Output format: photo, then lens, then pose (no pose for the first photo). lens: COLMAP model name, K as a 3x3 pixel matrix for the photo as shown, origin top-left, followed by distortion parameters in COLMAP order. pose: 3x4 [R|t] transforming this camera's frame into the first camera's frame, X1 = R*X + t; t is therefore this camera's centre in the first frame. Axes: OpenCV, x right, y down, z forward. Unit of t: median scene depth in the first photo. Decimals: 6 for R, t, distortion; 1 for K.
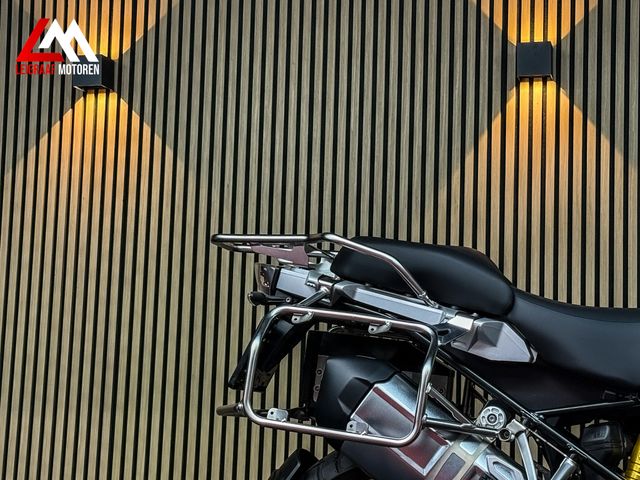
lens RADIAL K [[1353.9, 0, 321.3], [0, 1353.9, 243.3], [0, 0, 1]] dist [0.118817, 0.324508]
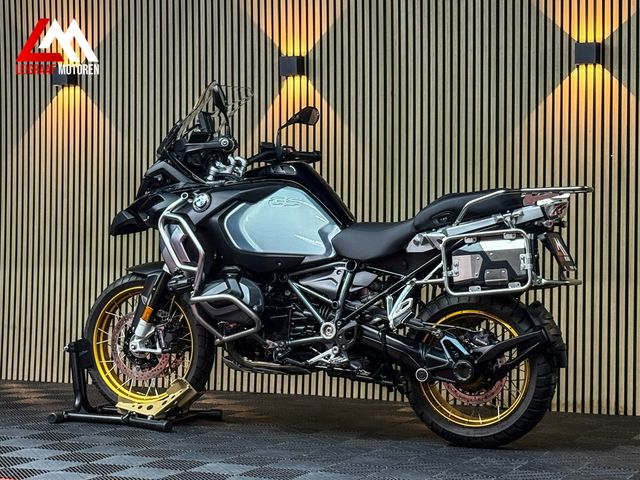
lens RADIAL K [[1384.6, 0, 324.1], [0, 1384.6, 238.3], [0, 0, 1]] dist [0.092219, 0.429739]
pose [[0.982656, -0.024638, -0.183796, 0.819038], [0.046017, 0.992531, 0.112978, -0.177772], [0.179640, -0.119476, 0.976450, -1.206025]]
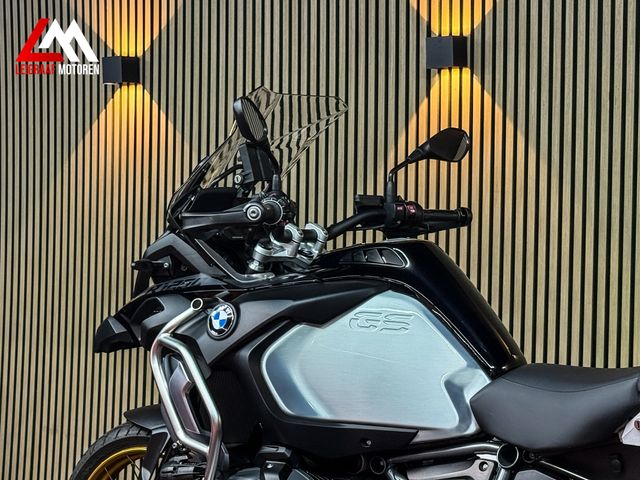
lens RADIAL K [[1367.7, 0, 320.0], [0, 1367.7, 240.0], [0, 0, 1]] dist [0.095039, 0.383894]
pose [[0.935728, -0.006850, -0.352656, 0.705931], [0.053958, 0.990823, 0.123925, -0.198317], [0.348571, -0.134989, 0.927511, -0.122926]]
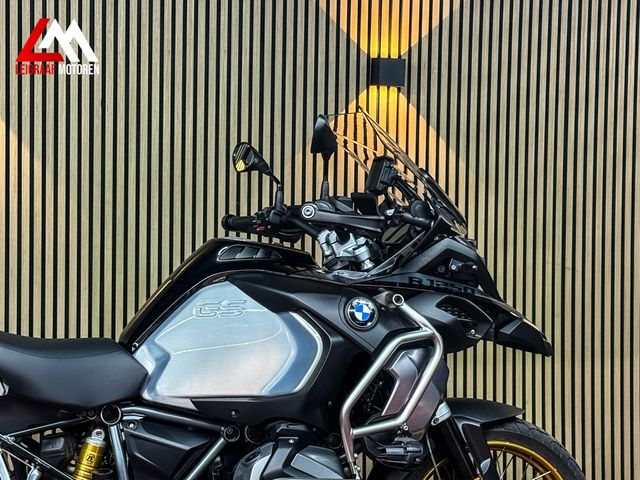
lens RADIAL K [[1353.9, 0, 321.3], [0, 1353.9, 243.3], [0, 0, 1]] dist [0.118817, 0.324508]
pose [[0.863072, -0.037890, 0.503659, -0.216792], [-0.042886, 0.988084, 0.147823, -0.243881], [-0.503258, -0.149182, 0.851162, -0.186210]]
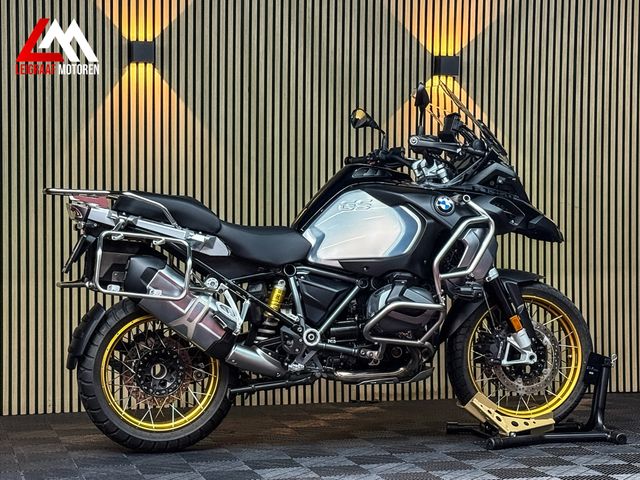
lens RADIAL K [[1353.9, 0, 321.3], [0, 1353.9, 243.3], [0, 0, 1]] dist [0.118817, 0.324508]
pose [[0.869647, -0.036869, 0.492296, -0.722470], [-0.033737, 0.990438, 0.133772, -0.207132], [-0.492521, -0.132942, 0.860087, -0.817548]]
